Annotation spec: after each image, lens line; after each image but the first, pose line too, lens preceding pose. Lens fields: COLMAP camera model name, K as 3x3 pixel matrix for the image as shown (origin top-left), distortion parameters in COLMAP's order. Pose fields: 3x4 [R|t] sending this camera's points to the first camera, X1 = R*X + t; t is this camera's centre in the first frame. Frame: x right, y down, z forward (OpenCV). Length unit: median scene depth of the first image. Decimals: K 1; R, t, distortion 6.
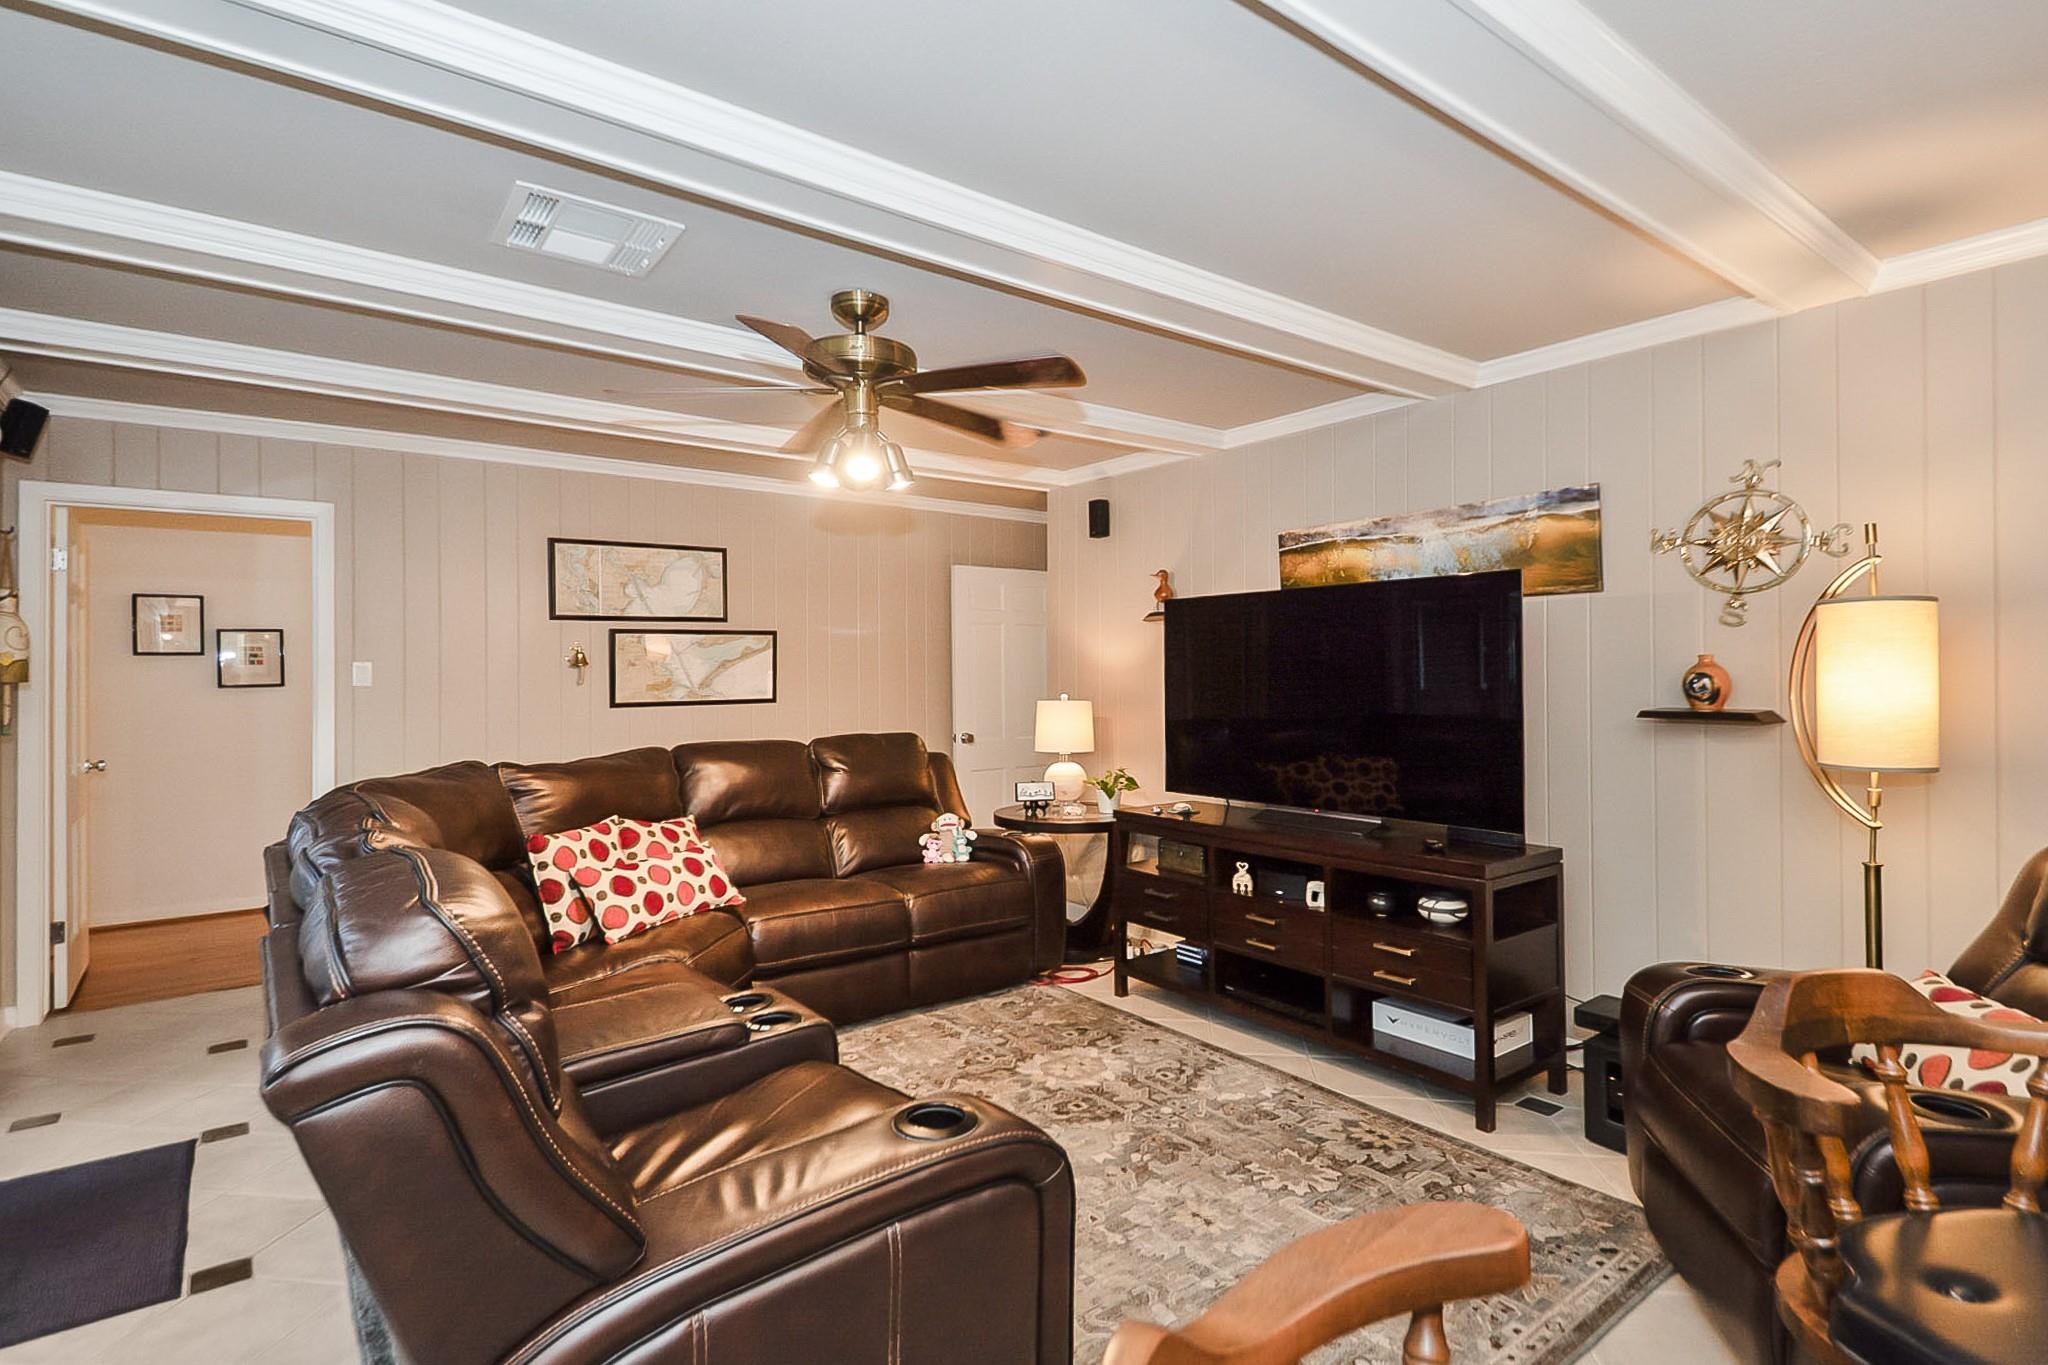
lens RADIAL K [[917.1, 0, 1037.3], [0, 917.1, 663.5], [0, 0, 1]] dist [0.013256, -0.007134]
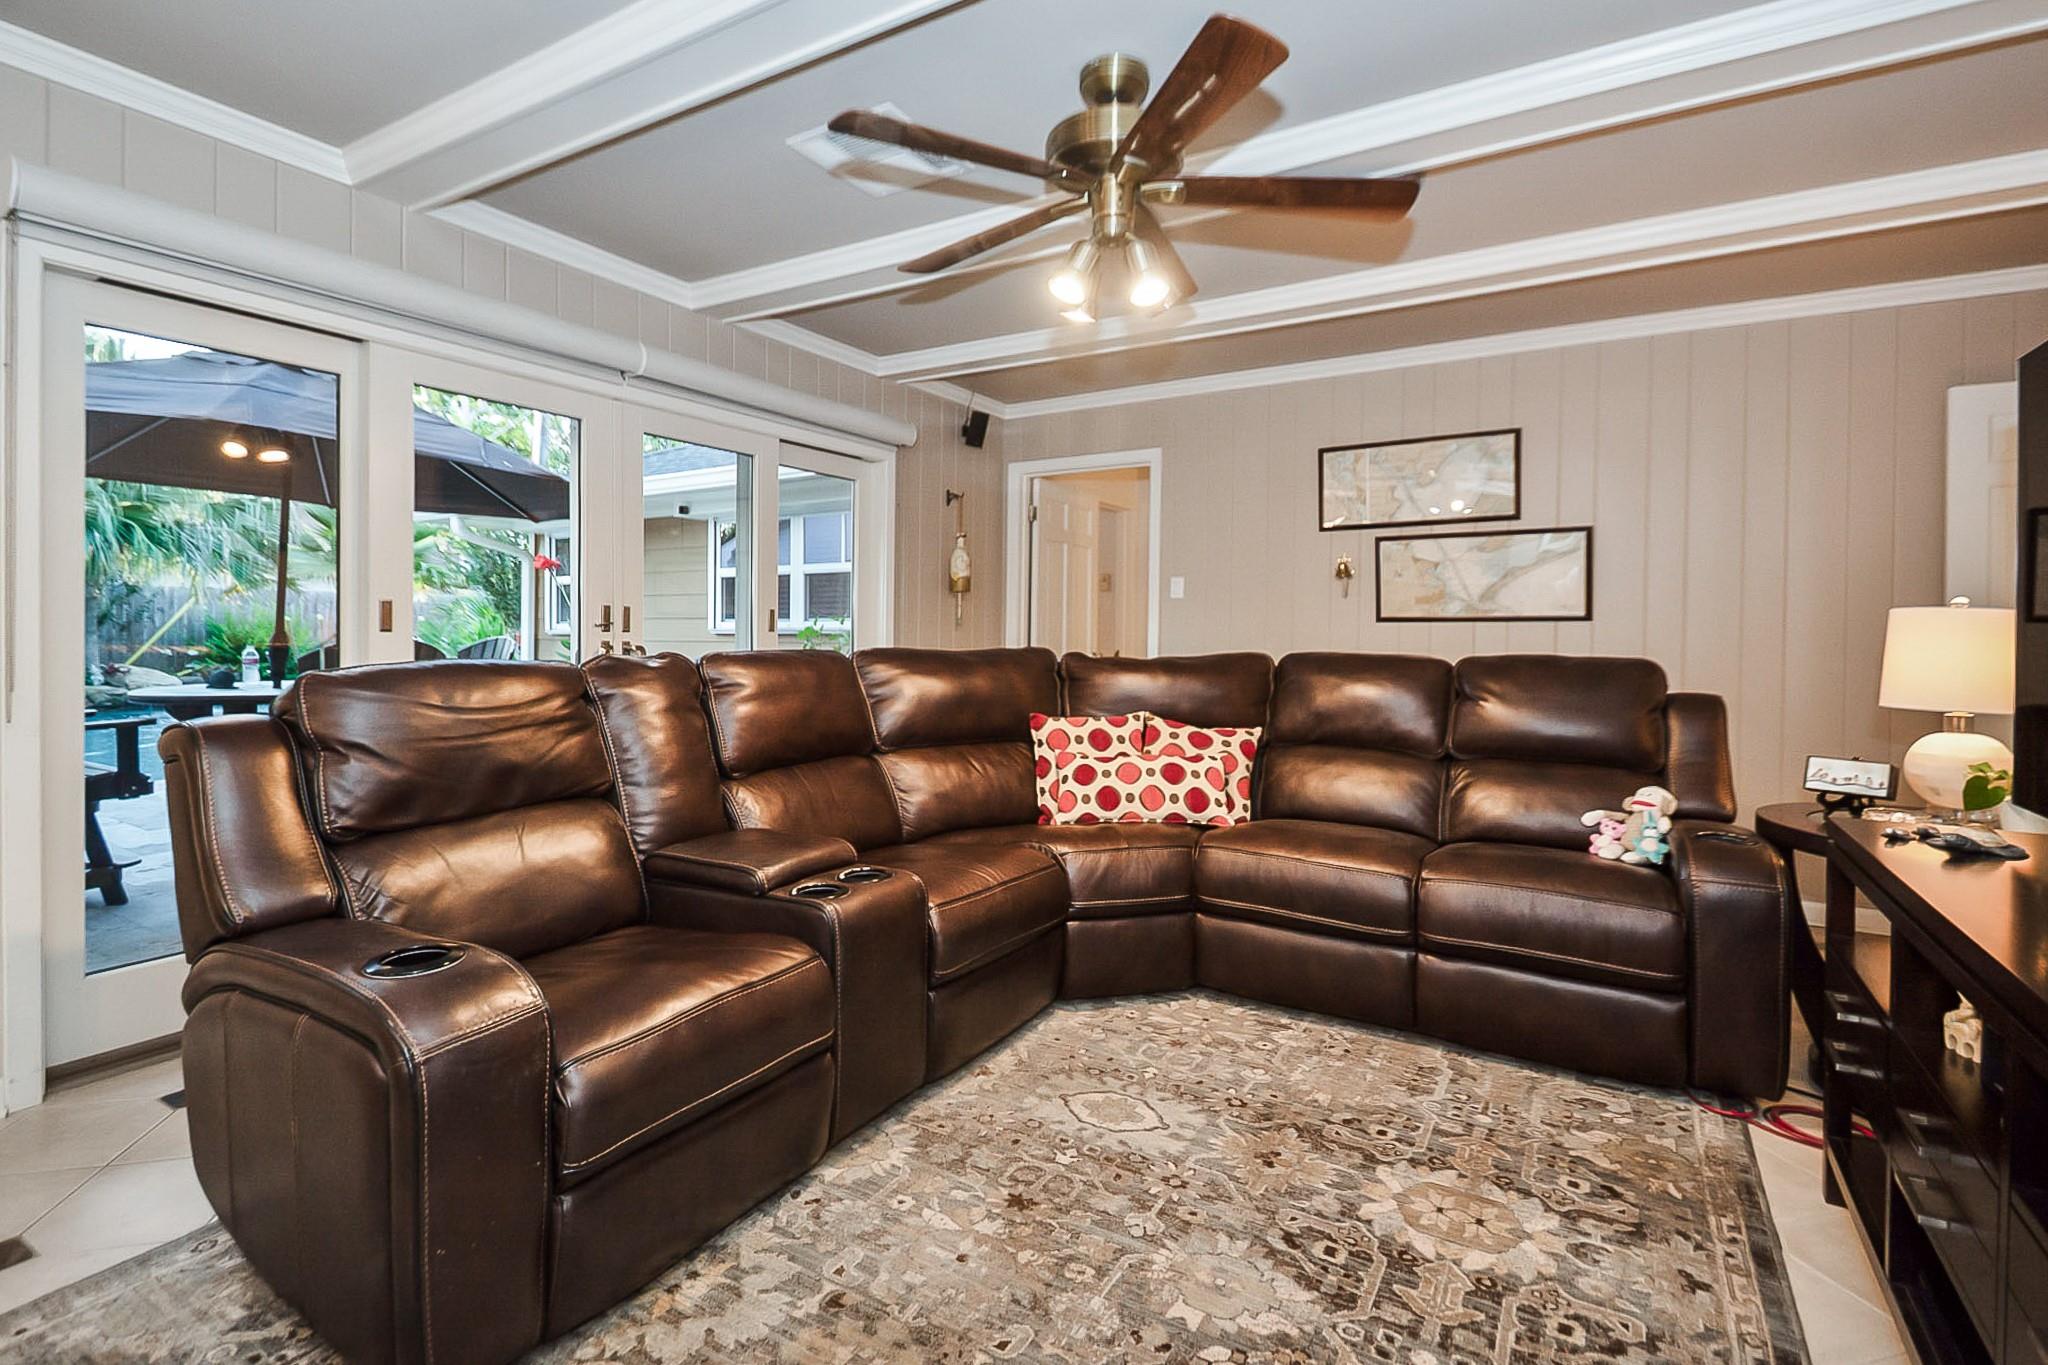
lens RADIAL K [[917.1, 0, 971.9], [0, 917.1, 616.5], [0, 0, 1]] dist [0.013256, -0.007134]
pose [[0.406925, 0.009777, -0.913409, 0.401062], [0.007193, 0.999877, 0.013907, 0.049051], [0.913433, -0.012229, 0.406805, 0.449309]]
